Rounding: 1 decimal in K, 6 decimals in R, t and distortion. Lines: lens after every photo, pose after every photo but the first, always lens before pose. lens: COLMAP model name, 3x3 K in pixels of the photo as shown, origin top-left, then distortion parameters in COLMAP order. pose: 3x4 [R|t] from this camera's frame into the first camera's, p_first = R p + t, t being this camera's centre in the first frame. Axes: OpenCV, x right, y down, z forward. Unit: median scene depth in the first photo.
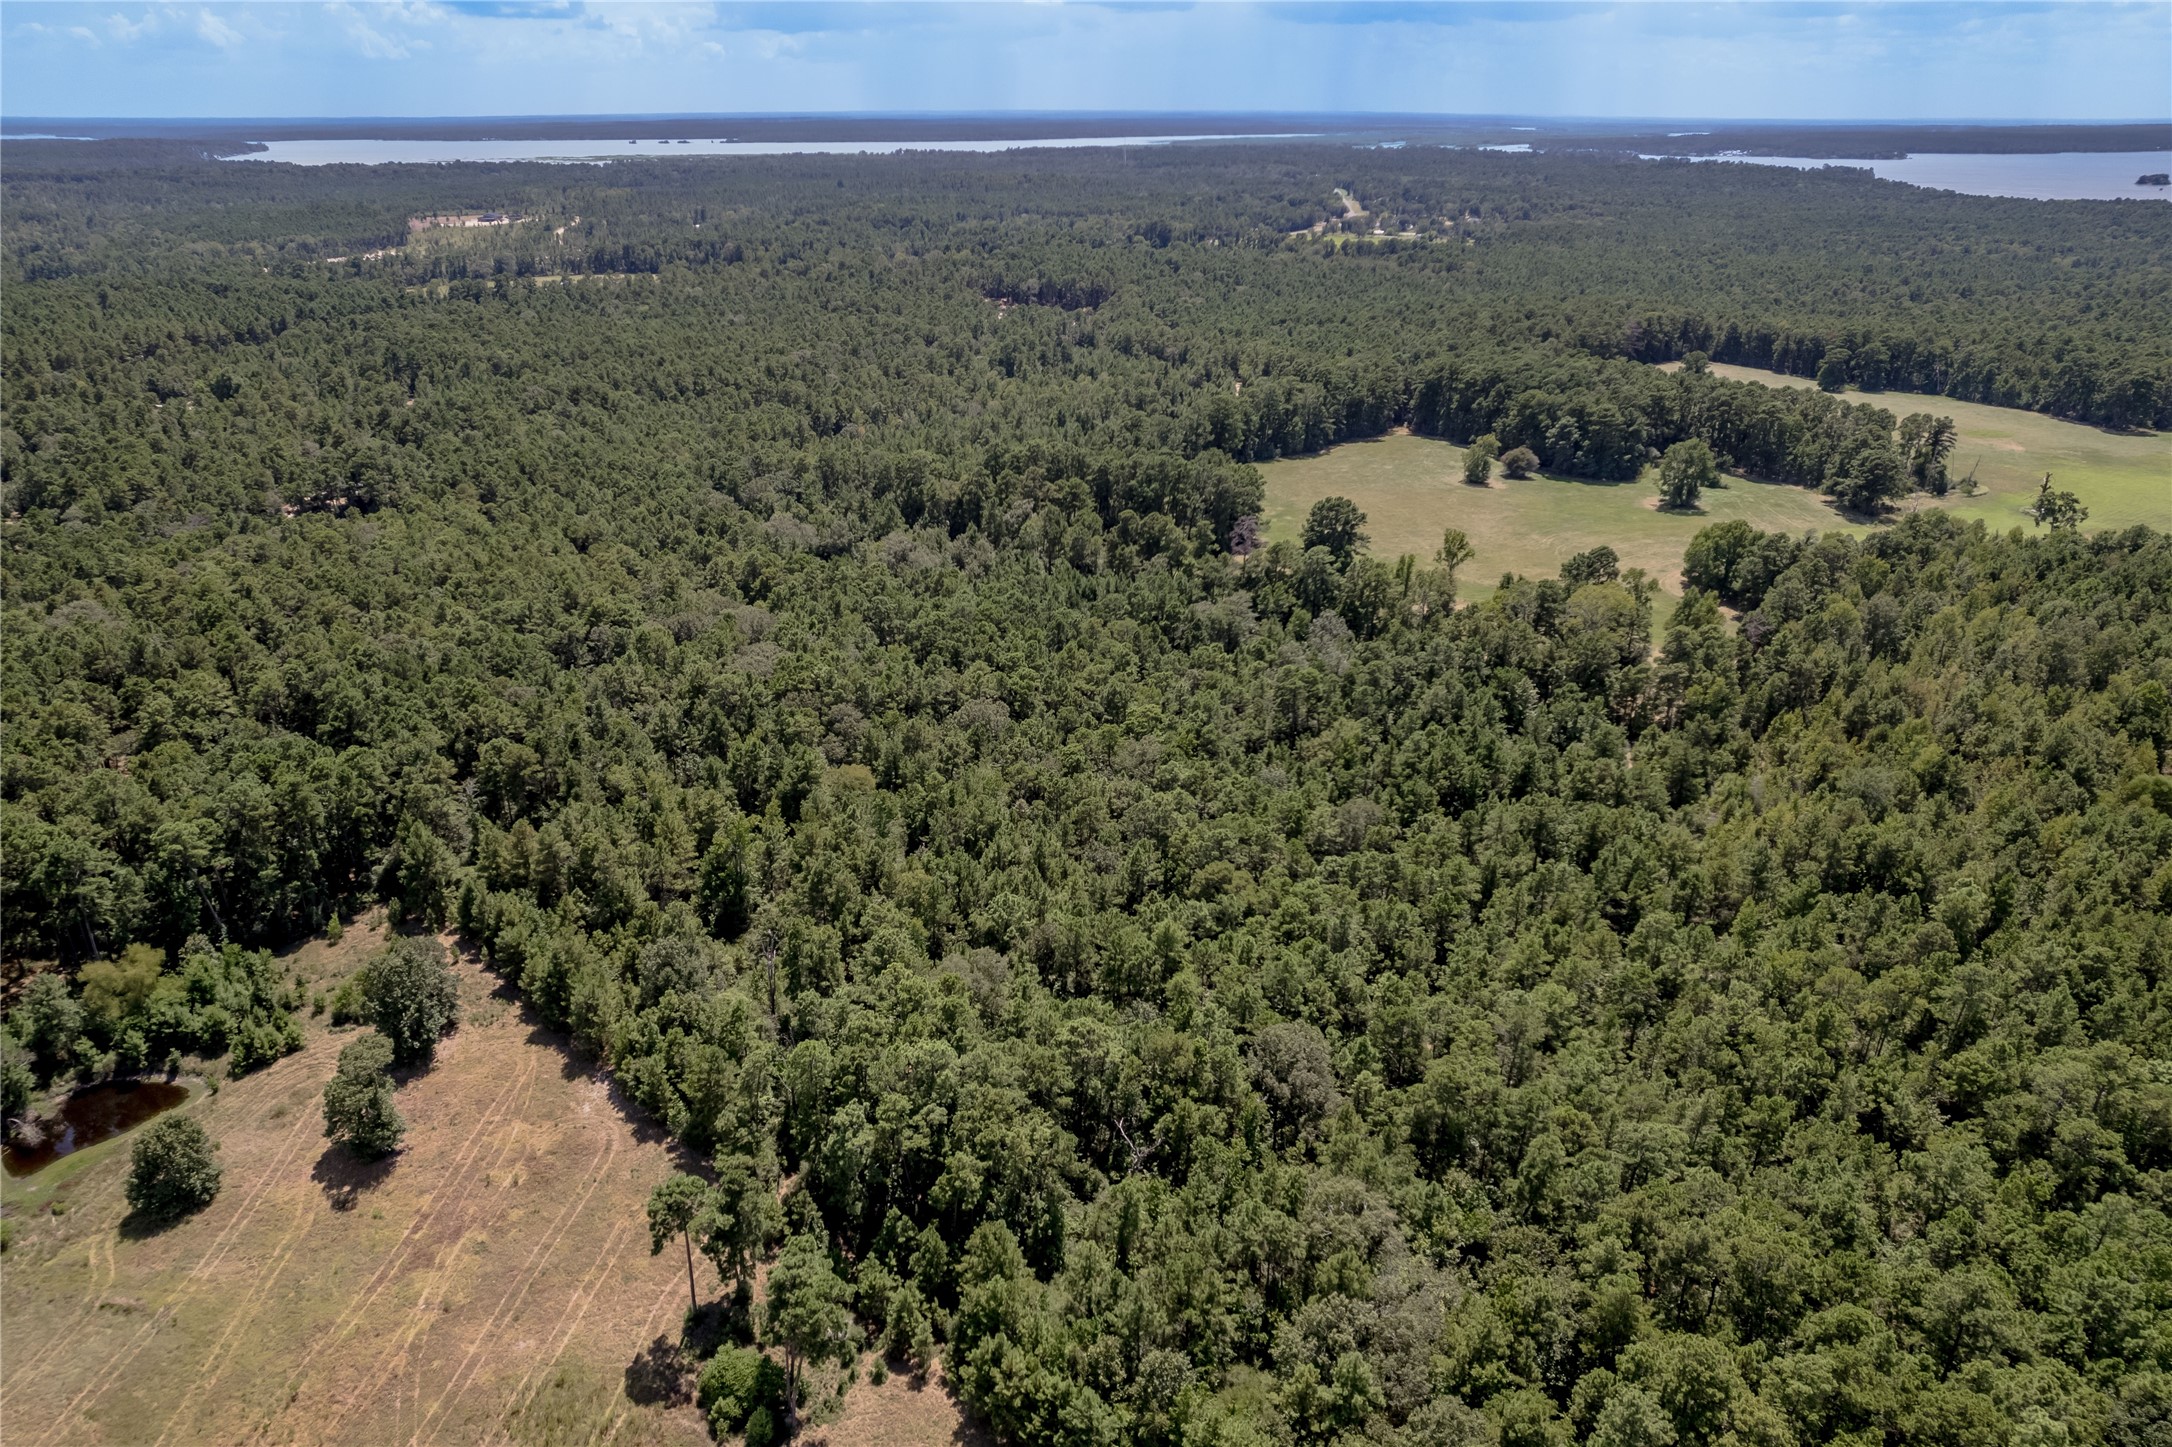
lens RADIAL K [[1438.0, 0, 1102.9], [0, 1438.0, 715.8], [0, 0, 1]] dist [-0.089583, 0.081973]
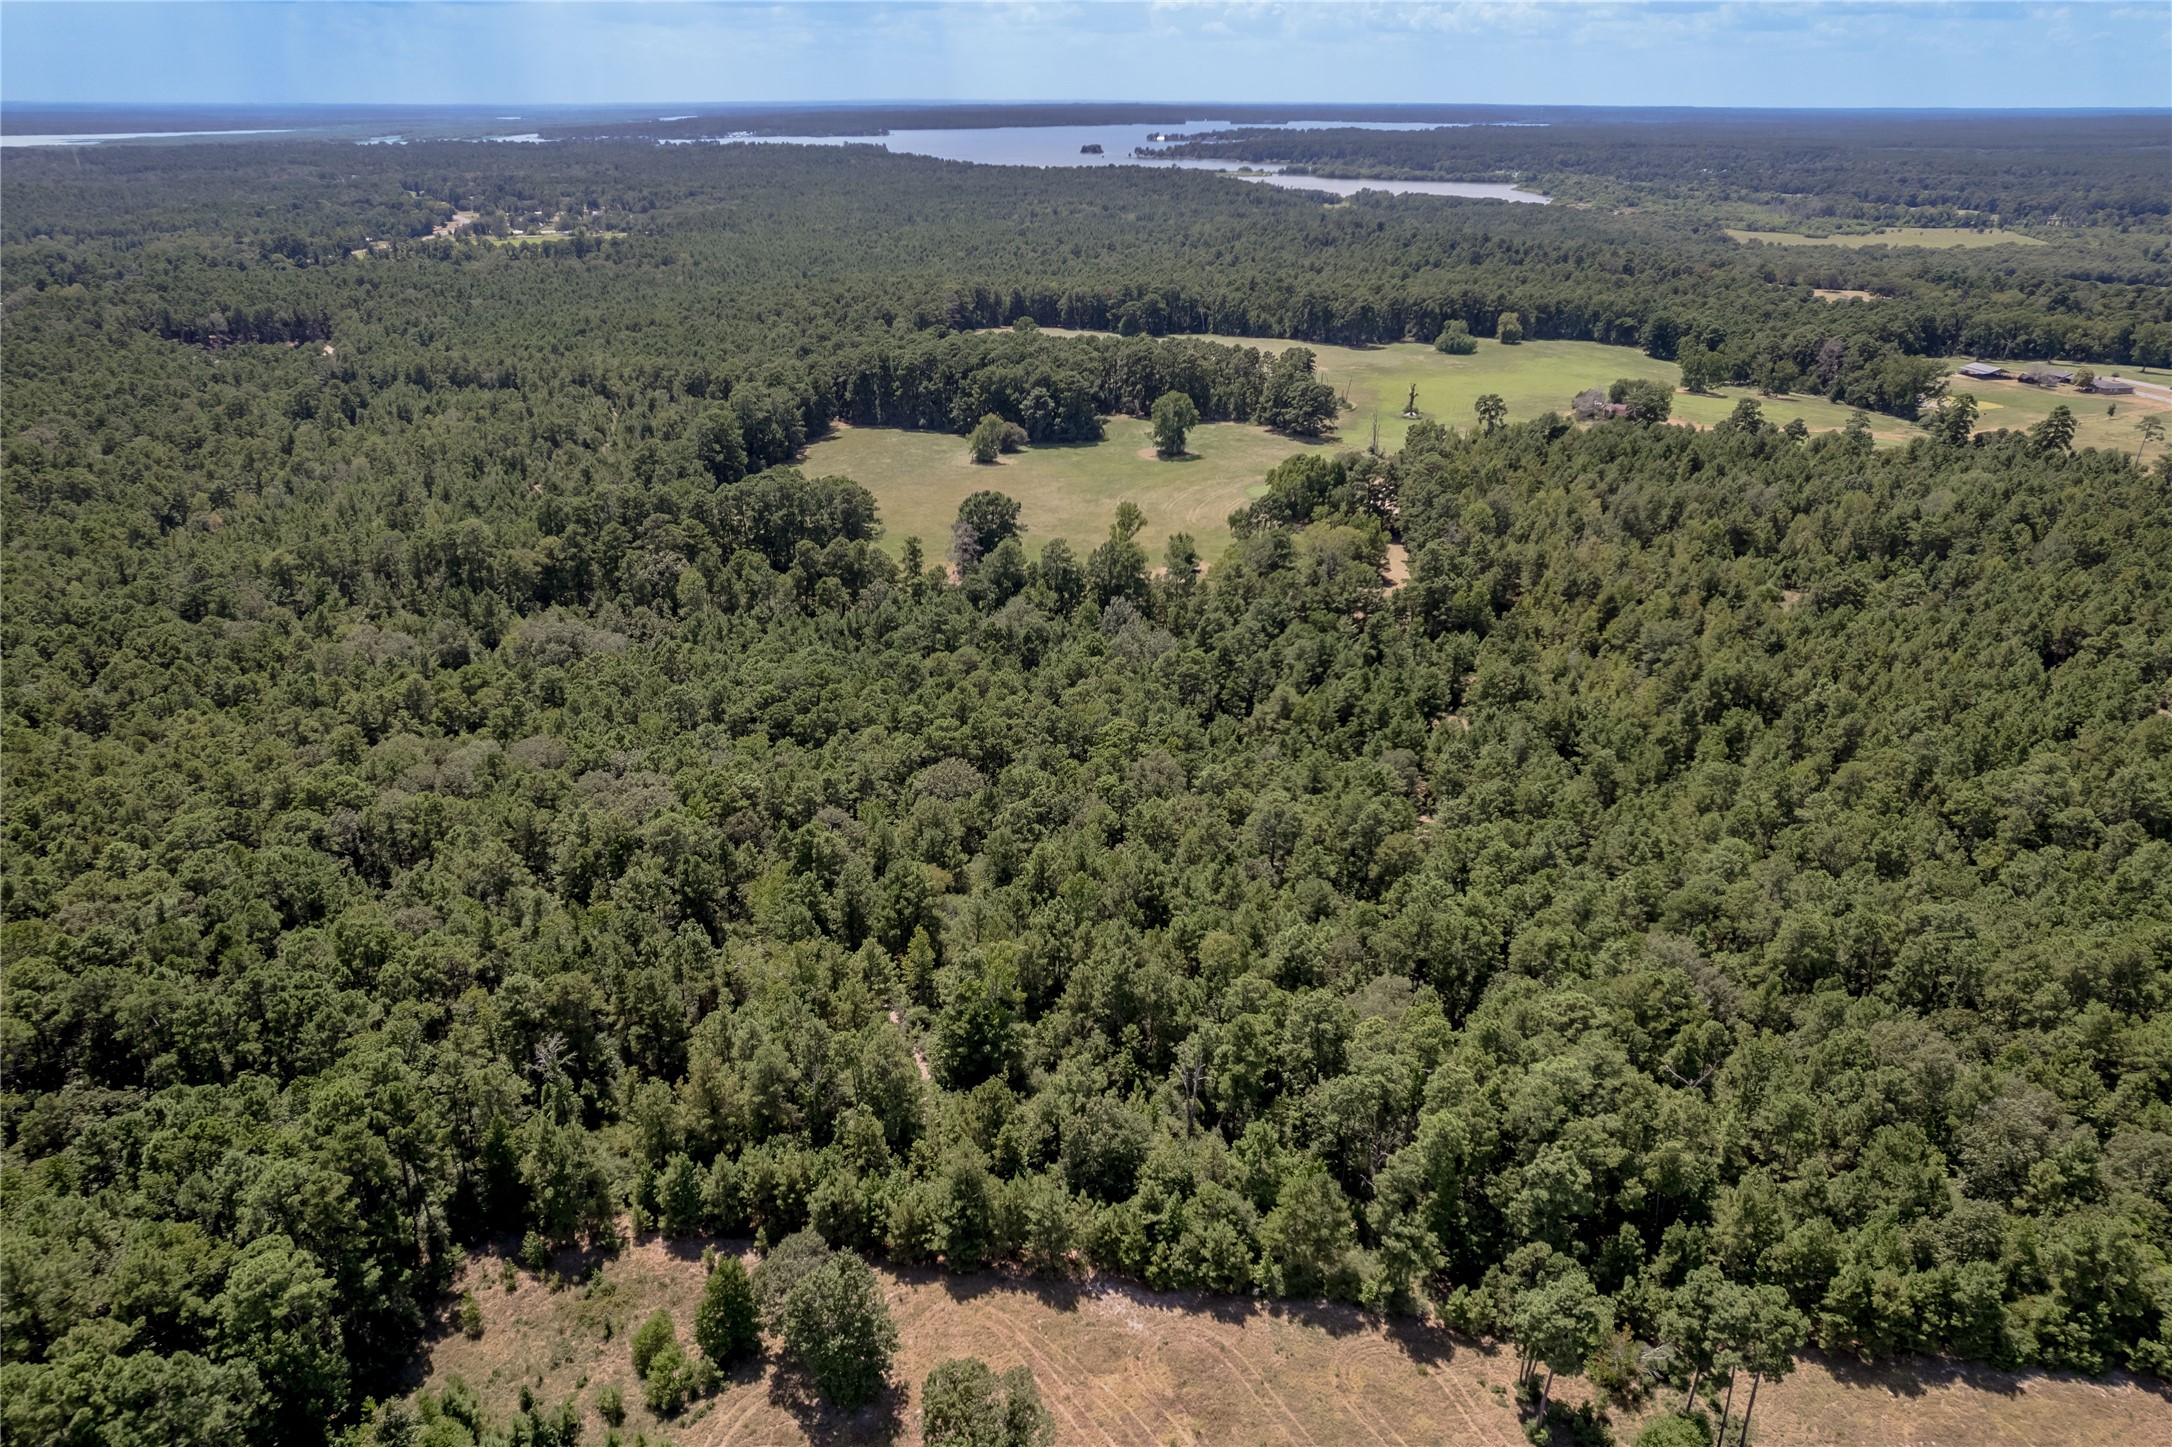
lens RADIAL K [[1438.0, 0, 1102.9], [0, 1438.0, 715.8], [0, 0, 1]] dist [-0.089583, 0.081973]
pose [[0.797241, -0.241557, 0.553225, -0.128661], [0.237041, 0.968107, 0.081113, -0.023262], [-0.555174, 0.066470, 0.829074, 0.052764]]
